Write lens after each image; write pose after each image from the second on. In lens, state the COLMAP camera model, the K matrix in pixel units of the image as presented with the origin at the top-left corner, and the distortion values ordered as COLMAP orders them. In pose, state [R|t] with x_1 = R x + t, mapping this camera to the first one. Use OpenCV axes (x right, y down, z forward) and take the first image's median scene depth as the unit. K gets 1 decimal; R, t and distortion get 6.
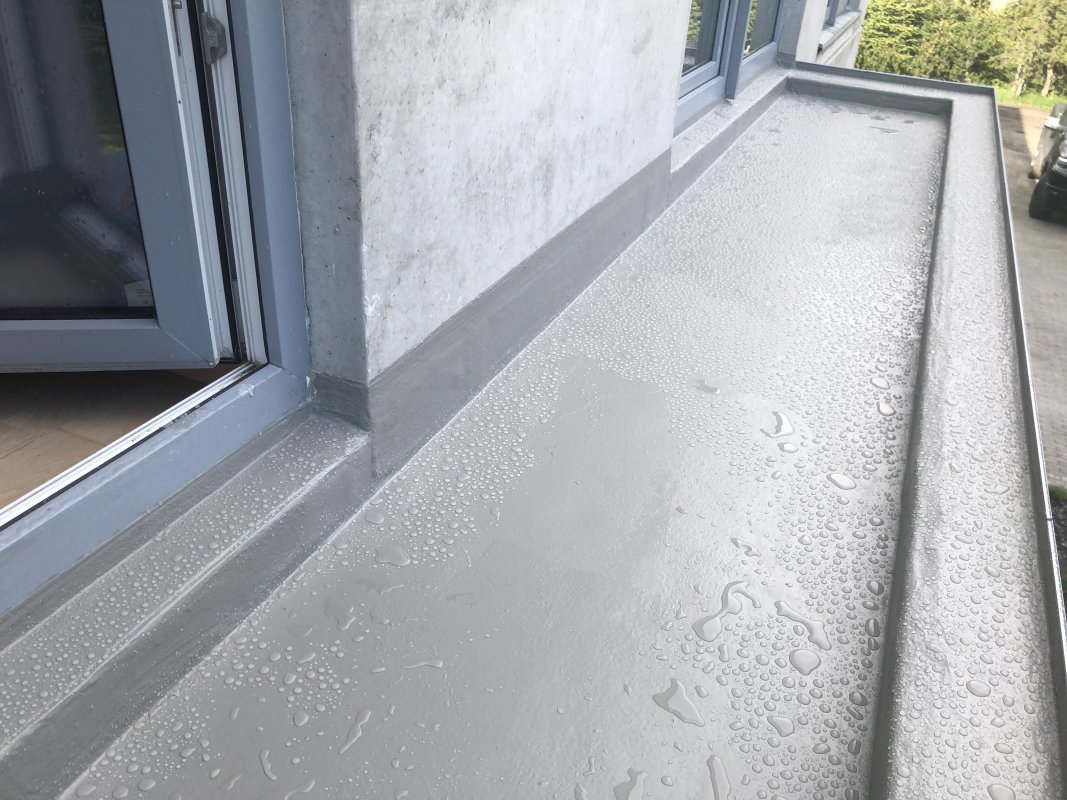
lens RADIAL K [[881.6, 0, 533.5], [0, 881.6, 400.0], [0, 0, 1]] dist [0.011548, 0.103274]
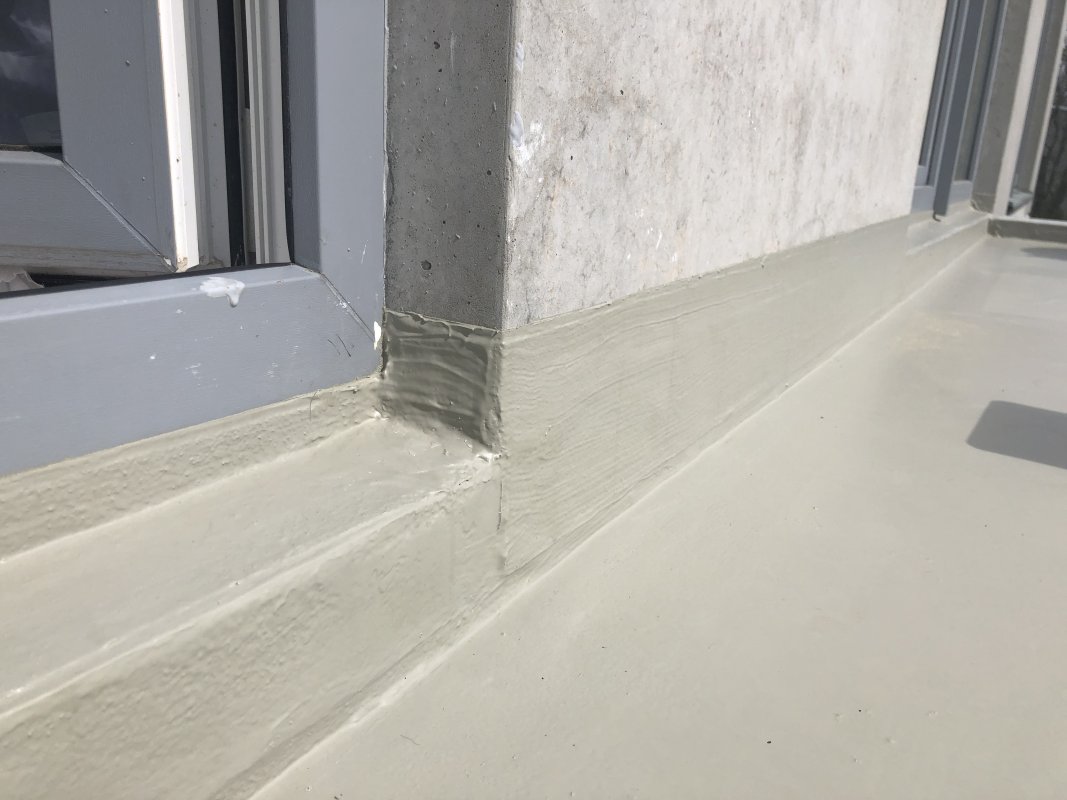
lens RADIAL K [[881.6, 0, 533.5], [0, 881.6, 400.0], [0, 0, 1]] dist [0.011548, 0.103274]
pose [[0.991589, 0.032451, -0.125291, -0.114418], [-0.062051, 0.968742, -0.240186, 0.121252], [0.113581, 0.245940, 0.962607, 0.572682]]
